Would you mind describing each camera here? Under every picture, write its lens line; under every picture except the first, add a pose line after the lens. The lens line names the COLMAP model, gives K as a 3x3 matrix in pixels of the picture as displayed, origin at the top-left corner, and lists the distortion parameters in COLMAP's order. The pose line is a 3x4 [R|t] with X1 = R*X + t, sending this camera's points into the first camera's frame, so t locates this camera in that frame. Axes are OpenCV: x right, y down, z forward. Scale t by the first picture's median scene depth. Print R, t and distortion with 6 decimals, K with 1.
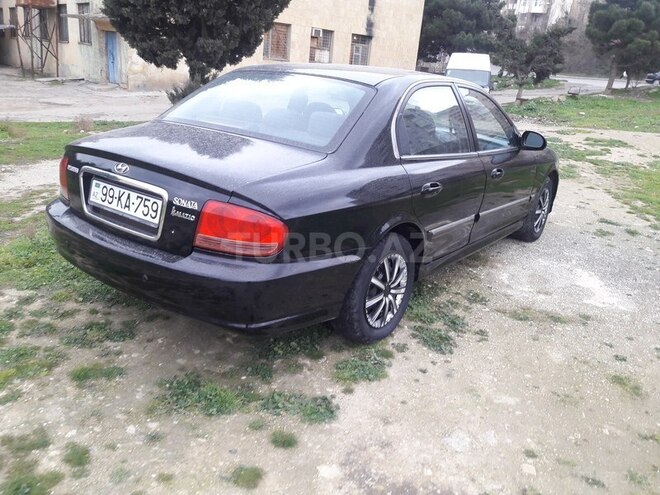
lens RADIAL K [[524.0, 0, 330.0], [0, 524.0, 247.5], [0, 0, 1]] dist [0.012403, -0.034835]
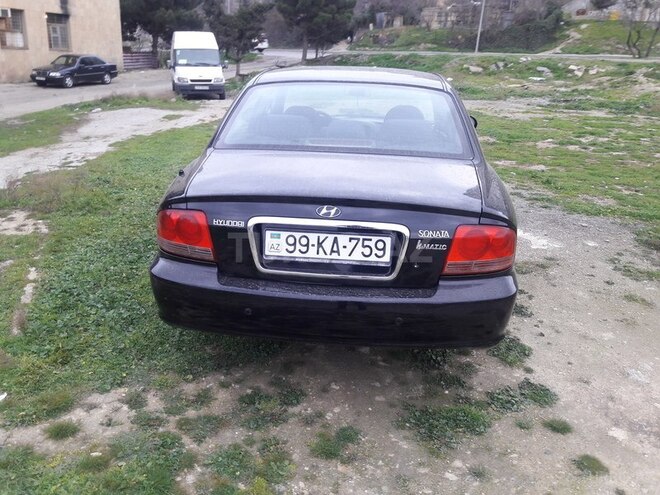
lens RADIAL K [[526.9, 0, 327.3], [0, 526.9, 234.7], [0, 0, 1]] dist [0.074417, -0.112714]
pose [[0.857636, -0.208220, 0.470218, -0.766669], [0.201137, 0.977342, 0.065927, -0.158516], [-0.473291, 0.038037, 0.880085, 0.190524]]
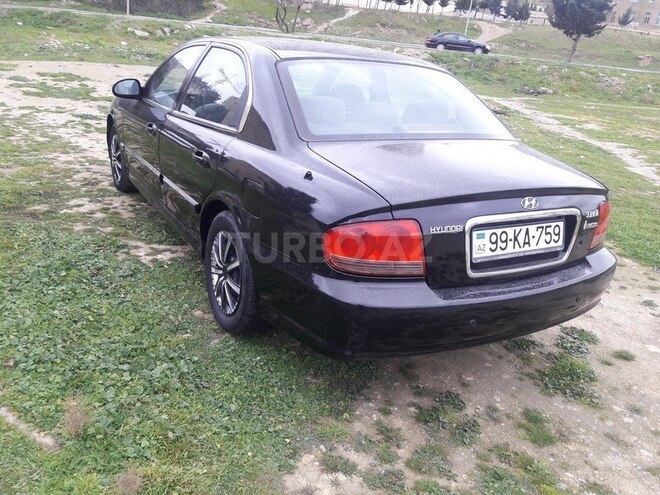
lens RADIAL K [[524.0, 0, 330.0], [0, 524.0, 247.5], [0, 0, 1]] dist [0.012403, -0.034835]
pose [[0.431737, -0.355834, 0.828846, -1.180008], [0.237225, 0.931343, 0.276269, -0.367758], [-0.870246, 0.077348, 0.486508, 0.803363]]
